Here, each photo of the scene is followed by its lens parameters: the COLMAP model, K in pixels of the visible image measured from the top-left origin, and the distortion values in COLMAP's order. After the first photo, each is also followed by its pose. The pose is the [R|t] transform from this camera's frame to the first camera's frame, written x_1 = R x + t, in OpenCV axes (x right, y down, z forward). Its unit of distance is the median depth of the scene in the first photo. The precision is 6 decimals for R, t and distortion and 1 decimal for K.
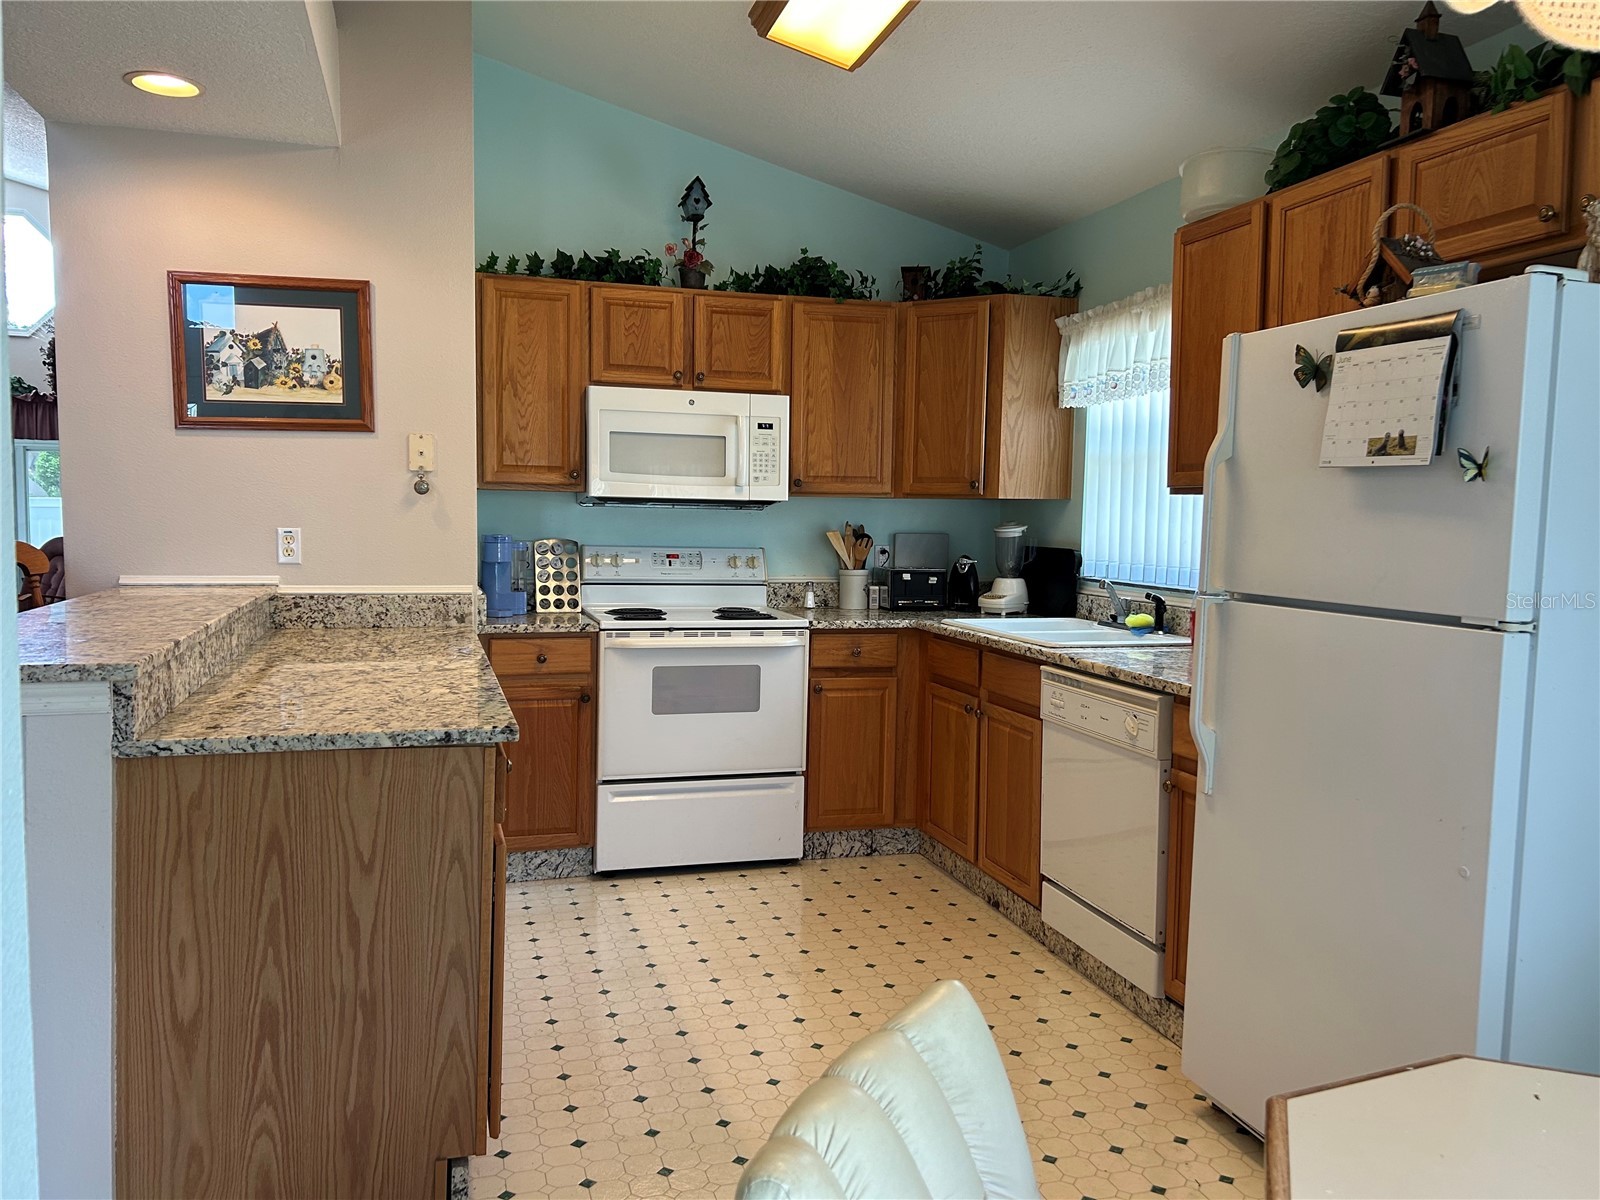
lens RADIAL K [[1173.9, 0, 783.3], [0, 1173.9, 603.2], [0, 0, 1]] dist [0.059863, -0.083736]
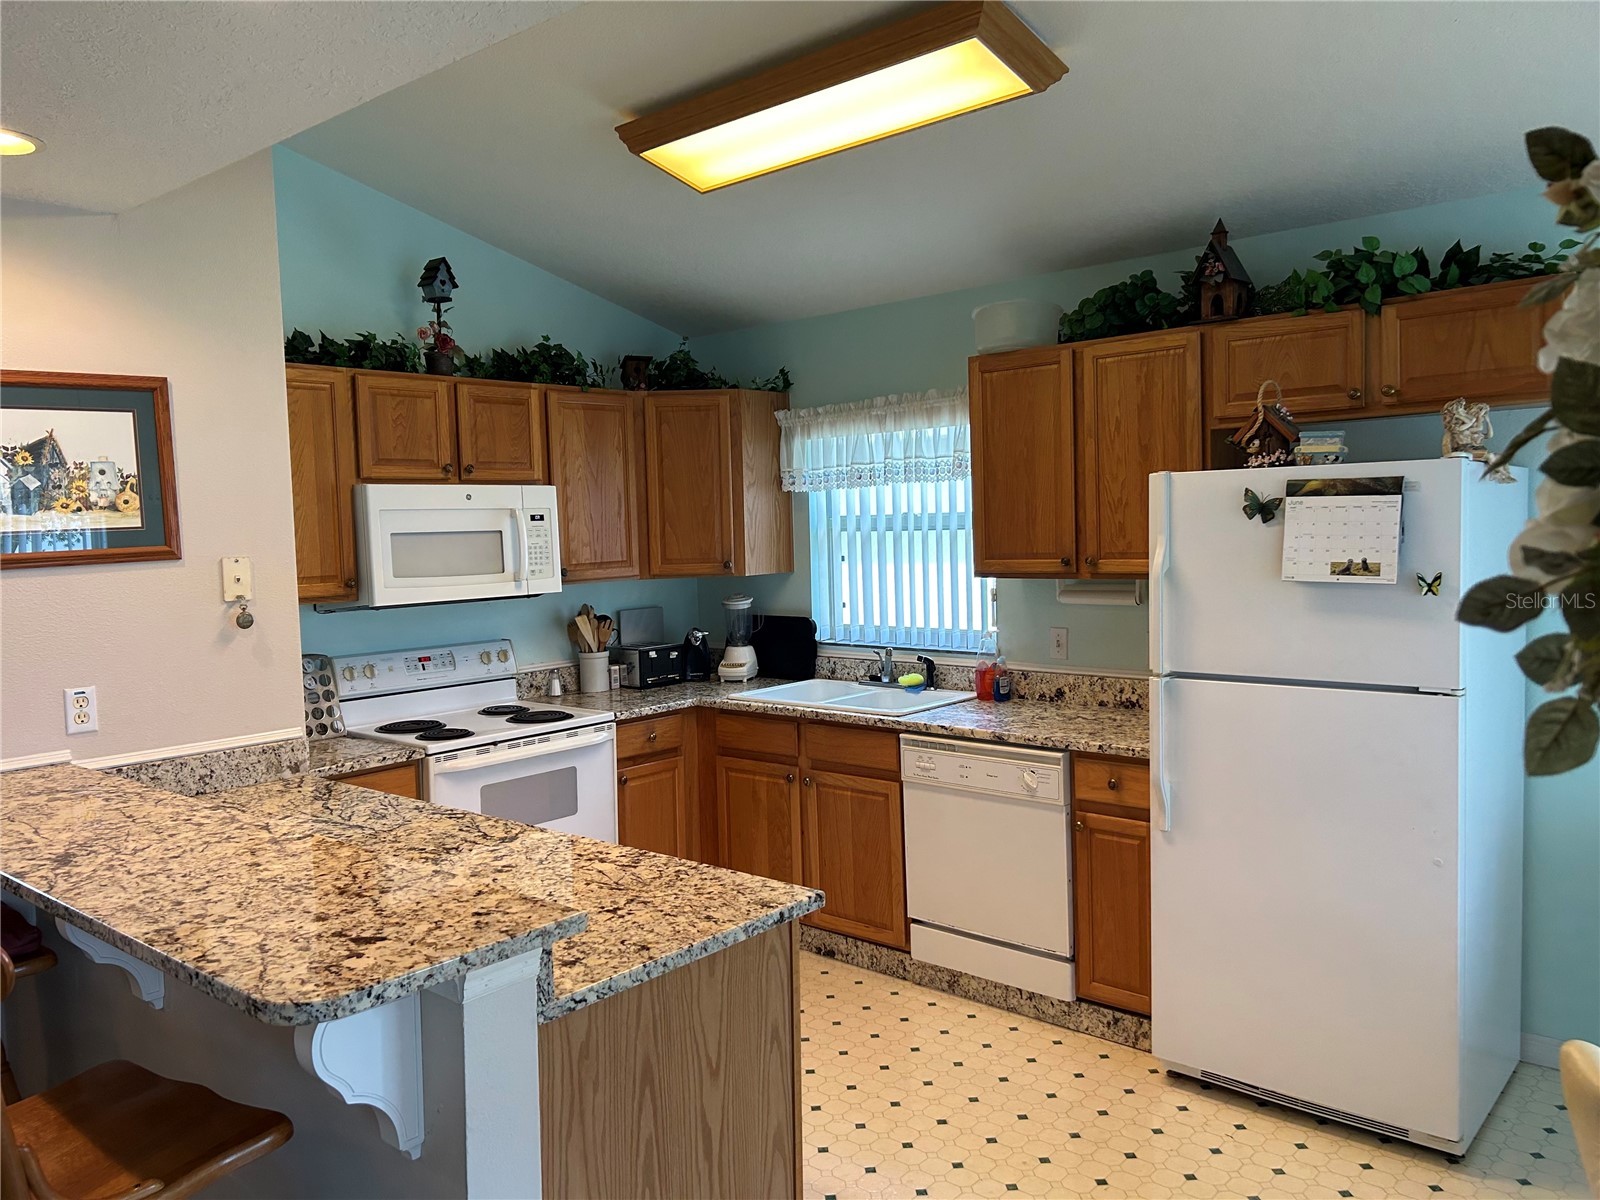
lens RADIAL K [[1173.9, 0, 783.3], [0, 1173.9, 603.2], [0, 0, 1]] dist [0.059863, -0.083736]
pose [[0.852815, -0.077489, 0.516431, -0.410453], [0.085806, 0.996281, 0.007794, -0.083167], [-0.515115, 0.037666, 0.856293, 0.076118]]
